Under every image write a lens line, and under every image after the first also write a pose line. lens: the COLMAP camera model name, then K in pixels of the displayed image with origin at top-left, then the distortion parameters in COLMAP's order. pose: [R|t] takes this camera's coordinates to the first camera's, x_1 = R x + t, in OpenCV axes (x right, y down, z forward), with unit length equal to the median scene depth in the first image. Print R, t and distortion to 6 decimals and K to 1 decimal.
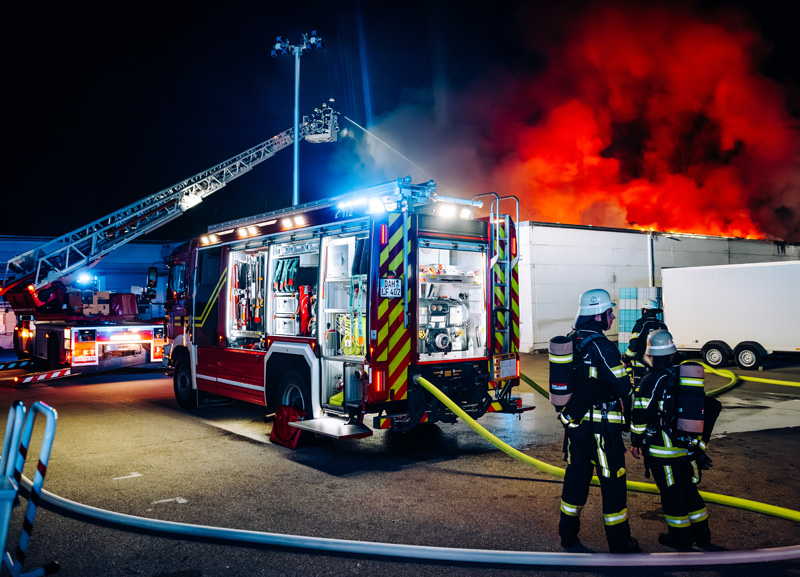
lens RADIAL K [[670.4, 0, 400.0], [0, 670.4, 288.5], [0, 0, 1]] dist [-0.002177, -0.001458]
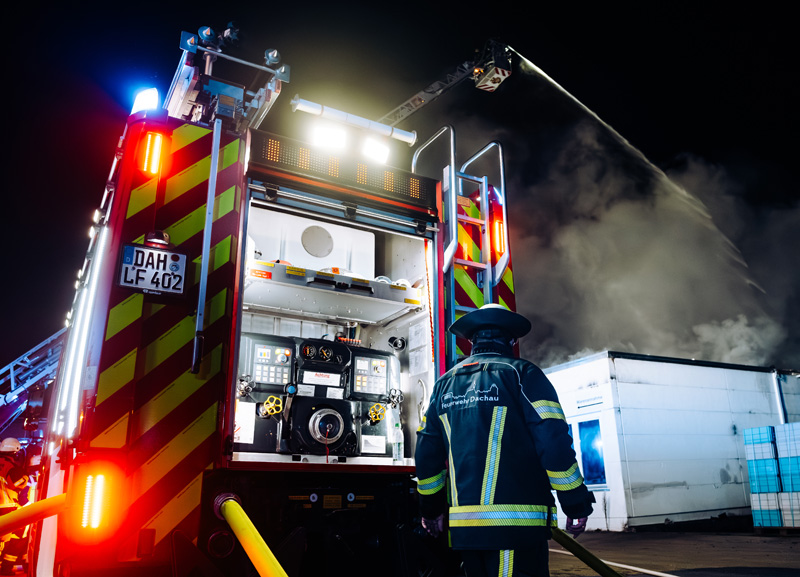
lens RADIAL K [[652.0, 0, 399.3], [0, 652.0, 314.7], [0, 0, 1]] dist [-0.051814, 0.002787]
pose [[0.986795, -0.053593, -0.152850, 0.174390], [0.011659, 0.964728, -0.262991, 0.118201], [0.161554, 0.257736, 0.952614, 0.584086]]
